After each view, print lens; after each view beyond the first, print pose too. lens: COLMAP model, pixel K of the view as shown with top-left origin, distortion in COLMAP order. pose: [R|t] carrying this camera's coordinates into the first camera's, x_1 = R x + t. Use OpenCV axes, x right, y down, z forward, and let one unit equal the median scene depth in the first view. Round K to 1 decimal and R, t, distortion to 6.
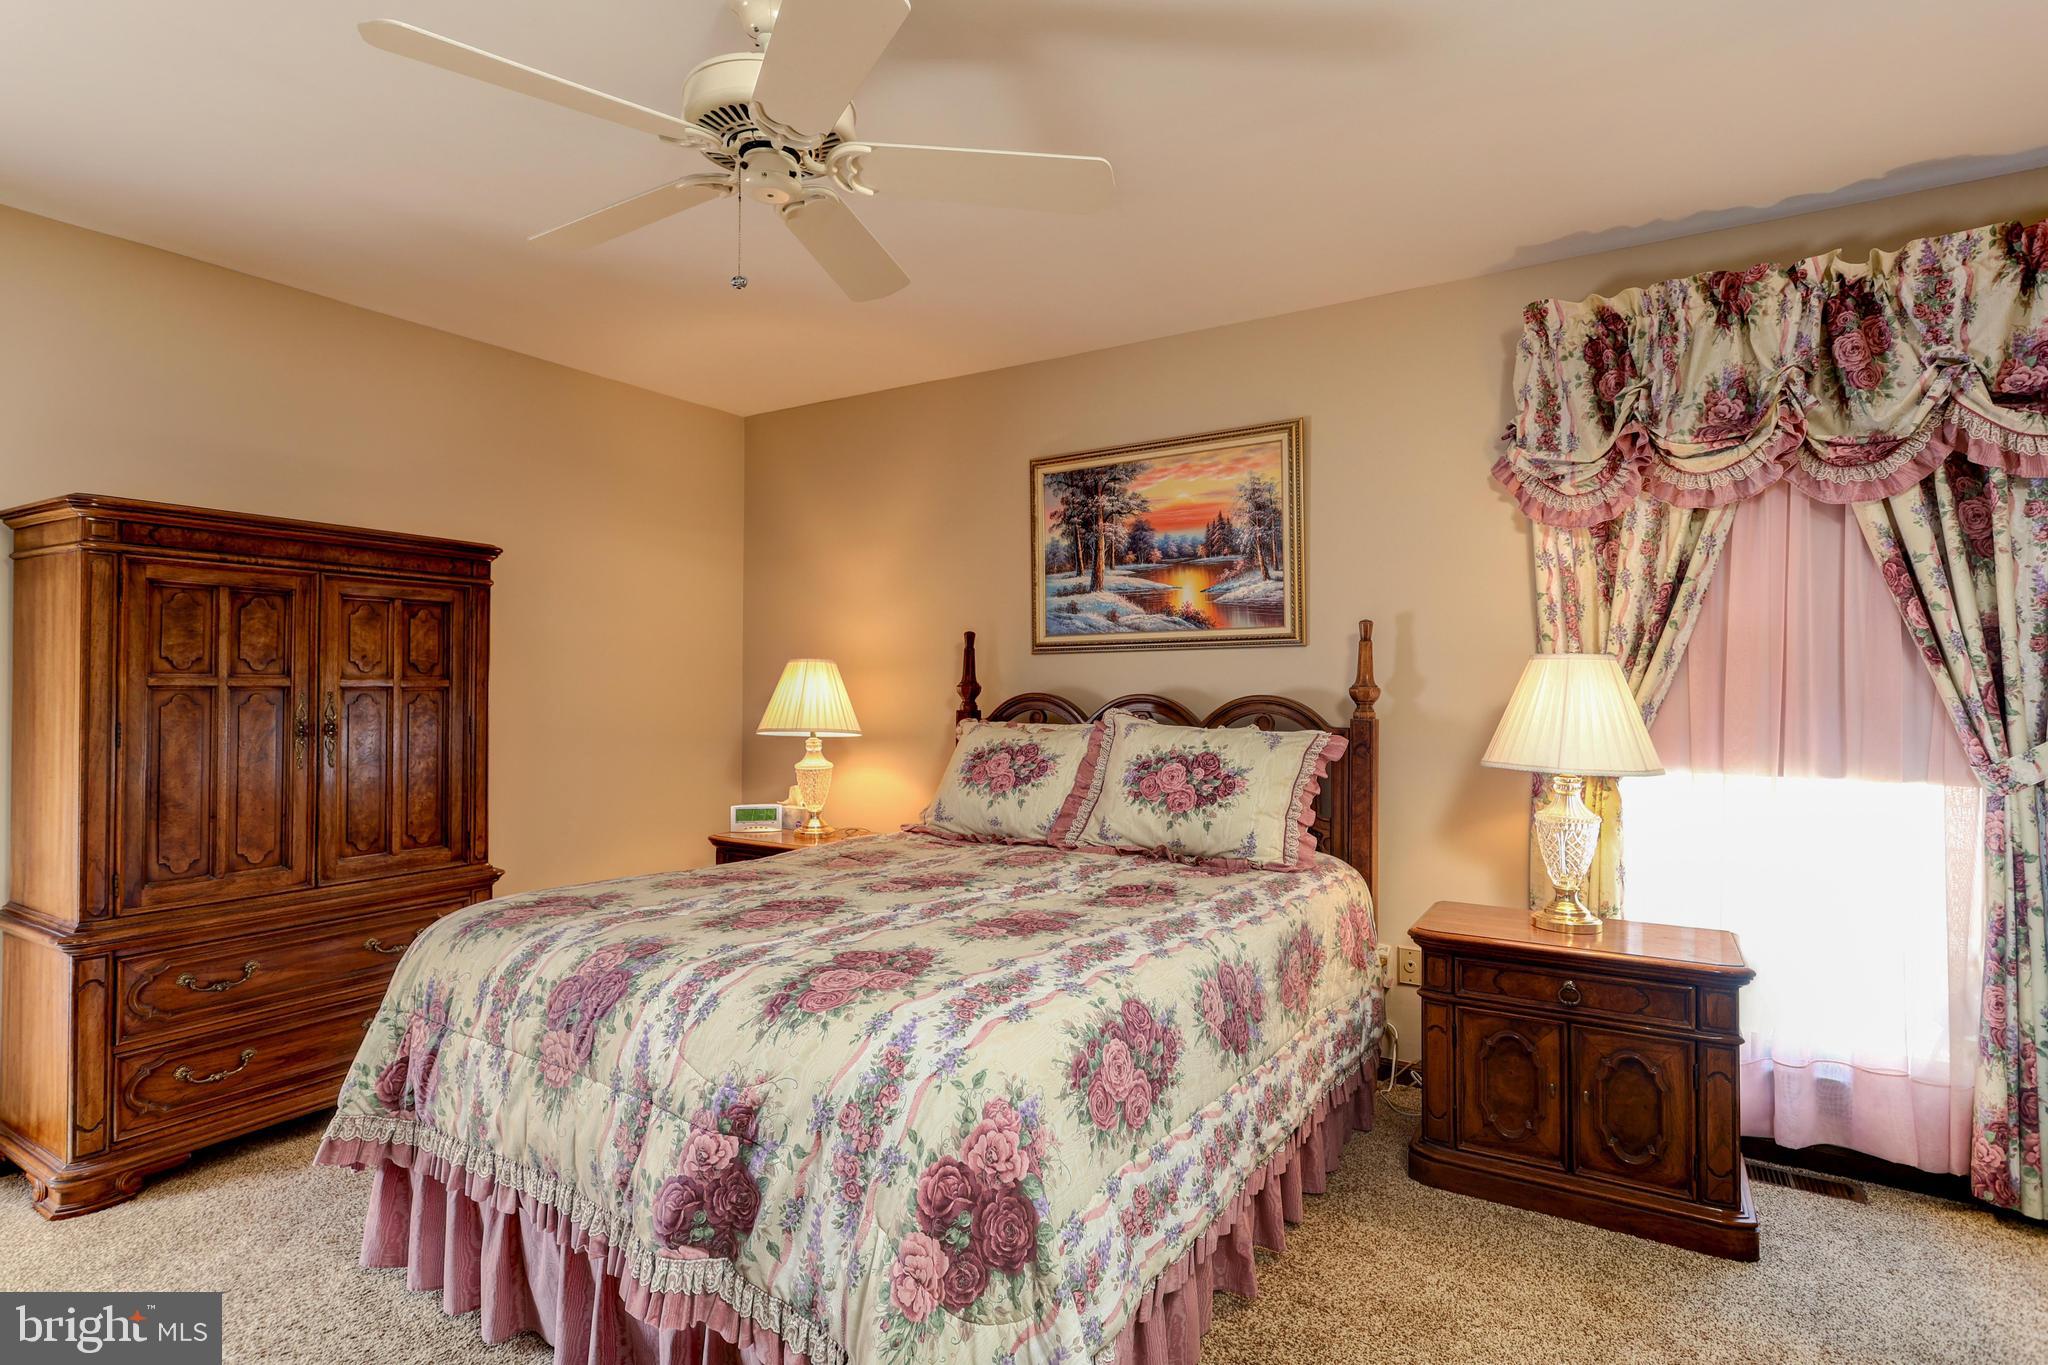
lens RADIAL K [[1050.1, 0, 1015.8], [0, 1050.1, 678.2], [0, 0, 1]] dist [0.015840, -0.002118]
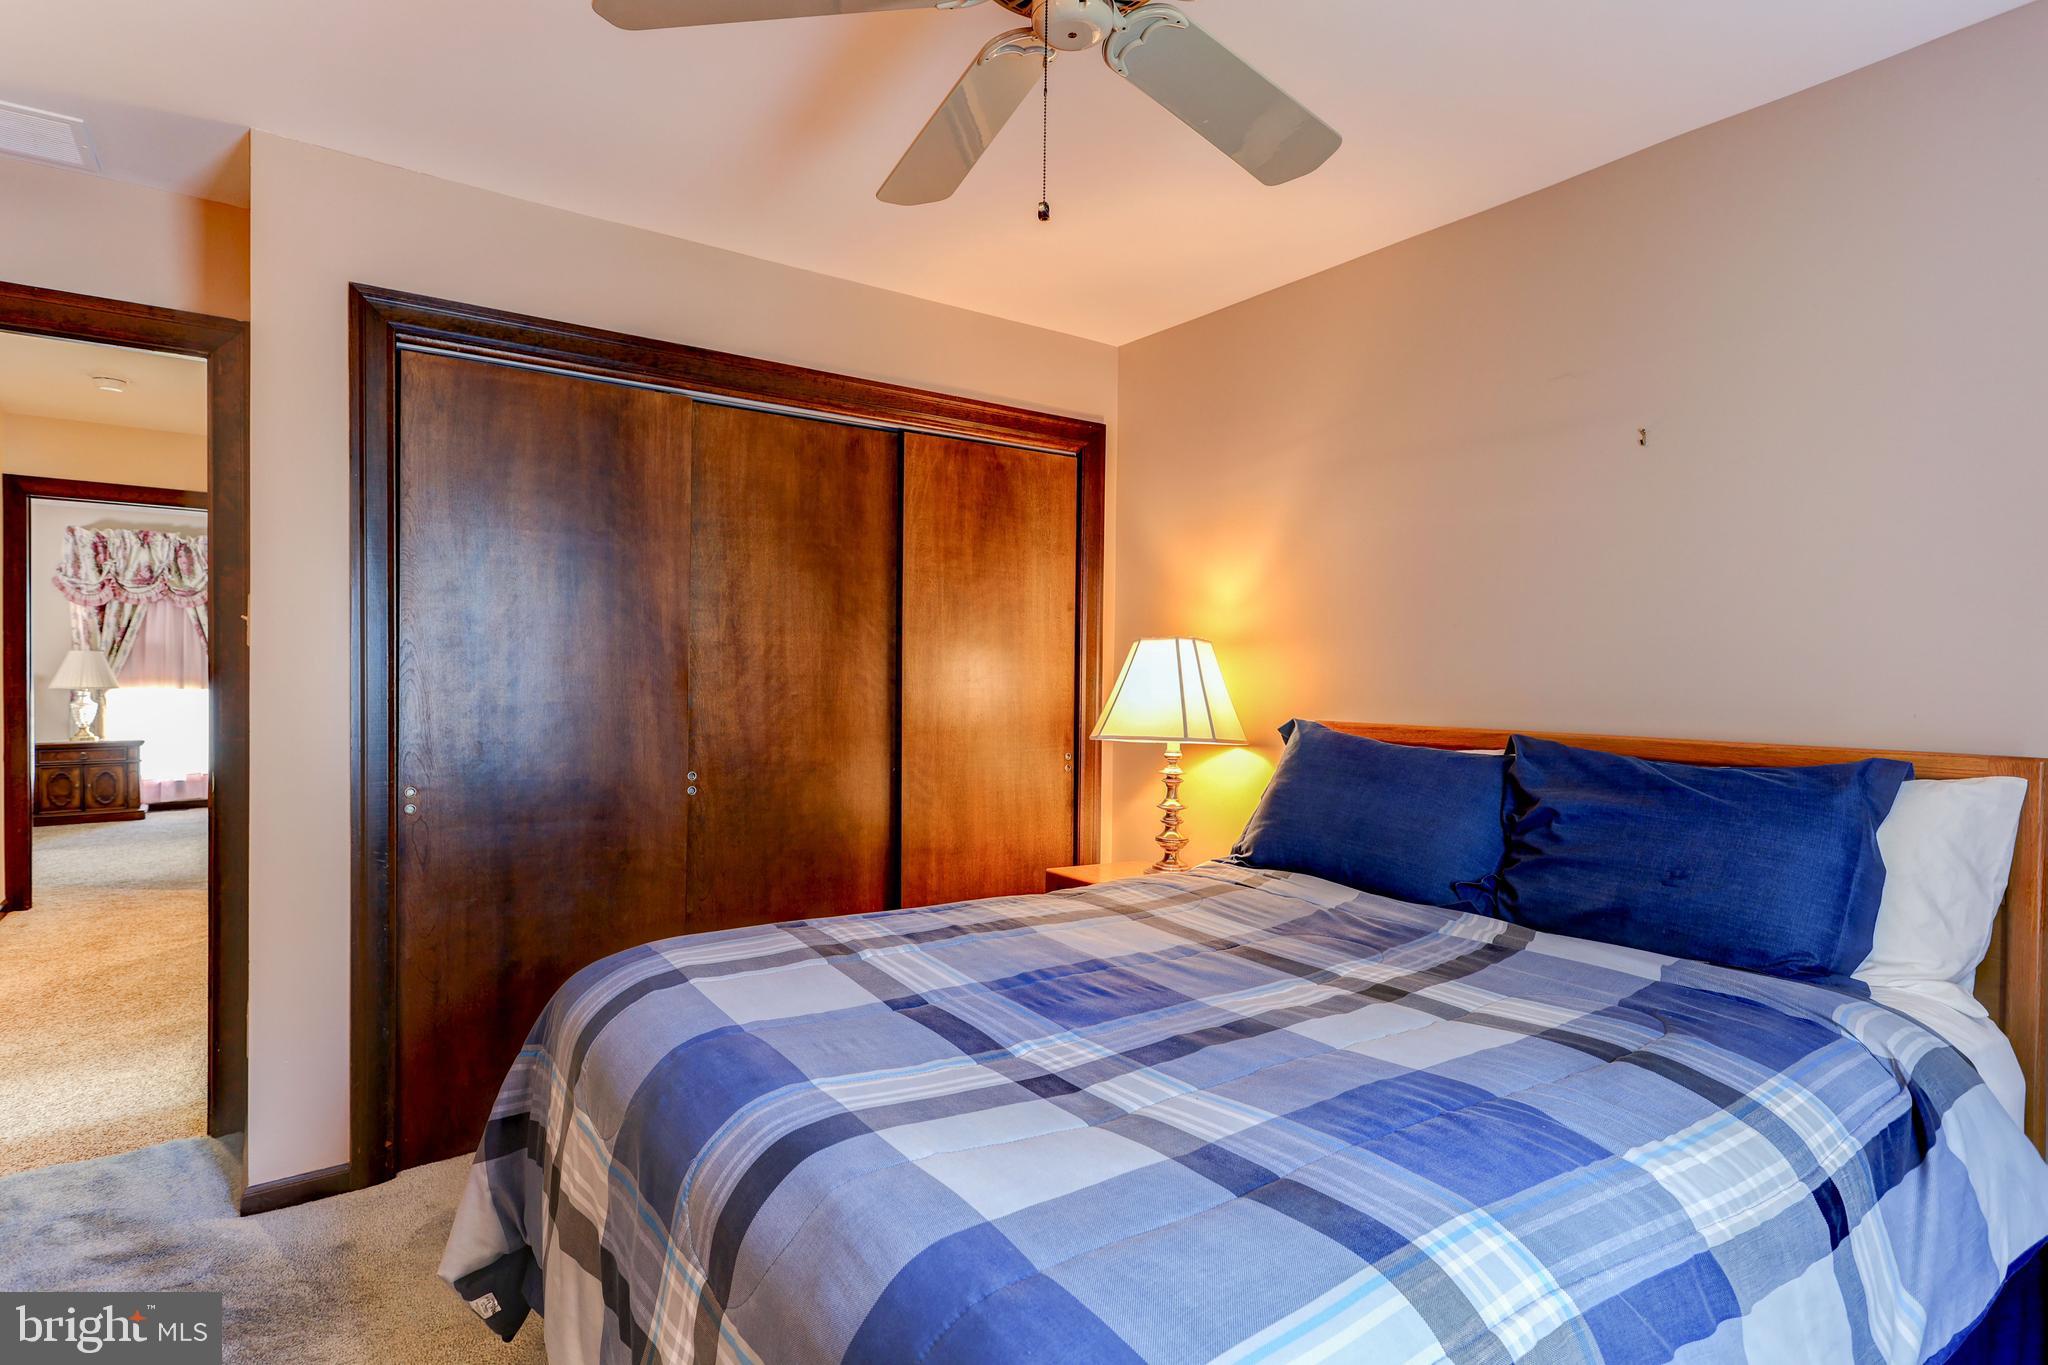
lens RADIAL K [[1050.1, 0, 1016.2], [0, 1050.1, 679.5], [0, 0, 1]] dist [0.015840, -0.002118]
pose [[0.375031, -0.008865, 0.926970, -1.003564], [-0.011247, 0.999837, 0.014112, -0.009658], [-0.926944, -0.015718, 0.374871, -2.027273]]
